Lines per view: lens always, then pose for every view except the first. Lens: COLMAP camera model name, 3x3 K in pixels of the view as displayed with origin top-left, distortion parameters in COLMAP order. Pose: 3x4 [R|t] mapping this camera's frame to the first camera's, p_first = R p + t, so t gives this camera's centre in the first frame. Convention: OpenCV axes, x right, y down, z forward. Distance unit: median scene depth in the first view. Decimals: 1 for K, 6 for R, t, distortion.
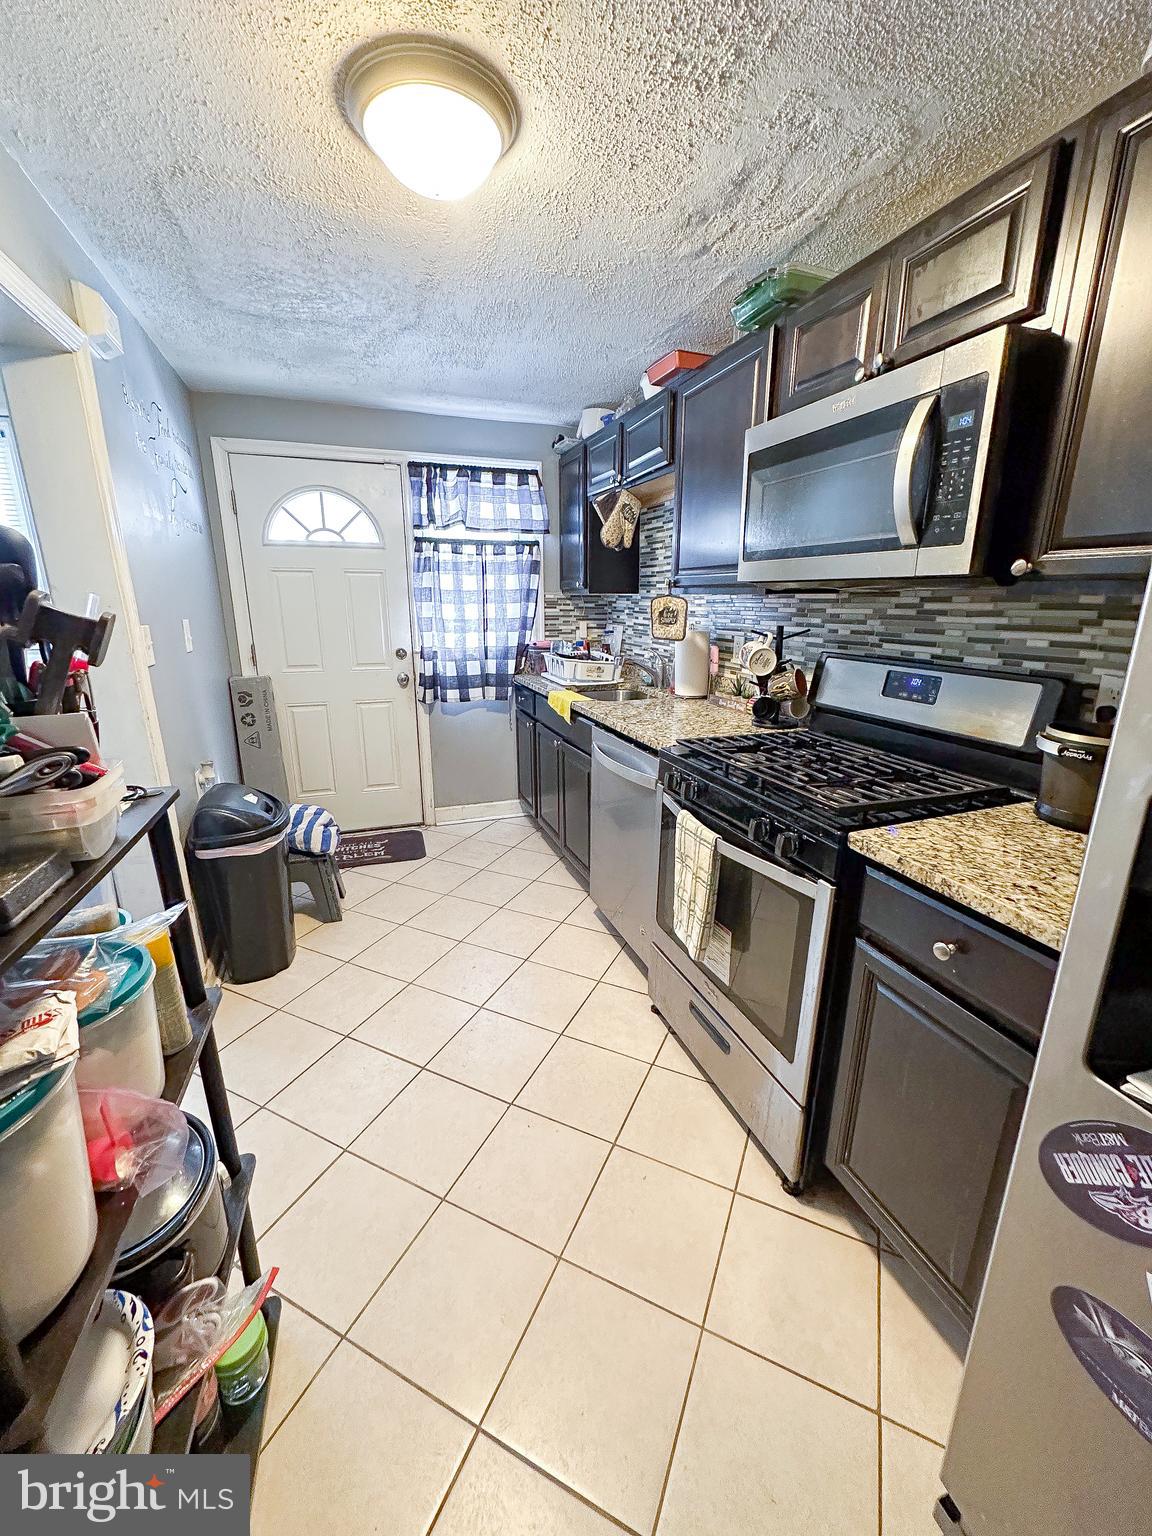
lens RADIAL K [[606.5, 0, 576.0], [0, 606.5, 768.0], [0, 0, 1]] dist [-0.001443, 0.000044]
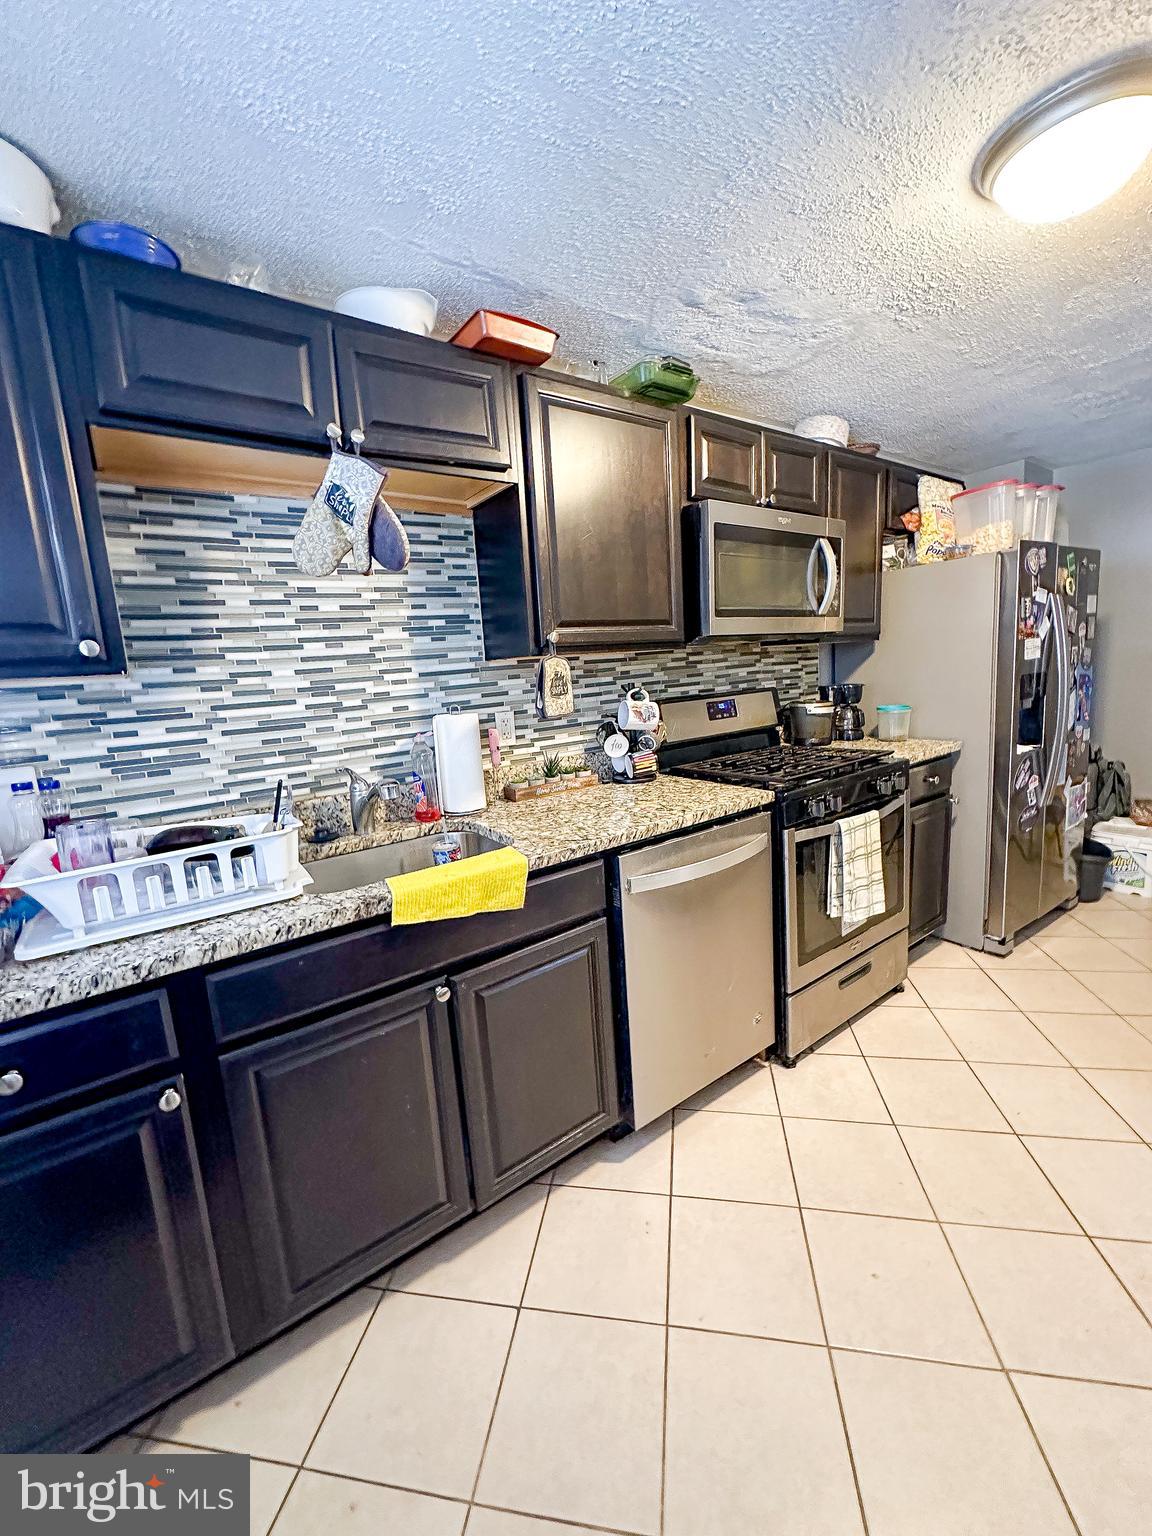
lens RADIAL K [[606.5, 0, 576.0], [0, 606.5, 768.0], [0, 0, 1]] dist [-0.001443, 0.000044]
pose [[-0.267786, -0.139382, 0.953343, -0.760674], [0.325019, 0.918412, 0.225570, -0.435606], [-0.907002, 0.370259, -0.200636, 1.608207]]
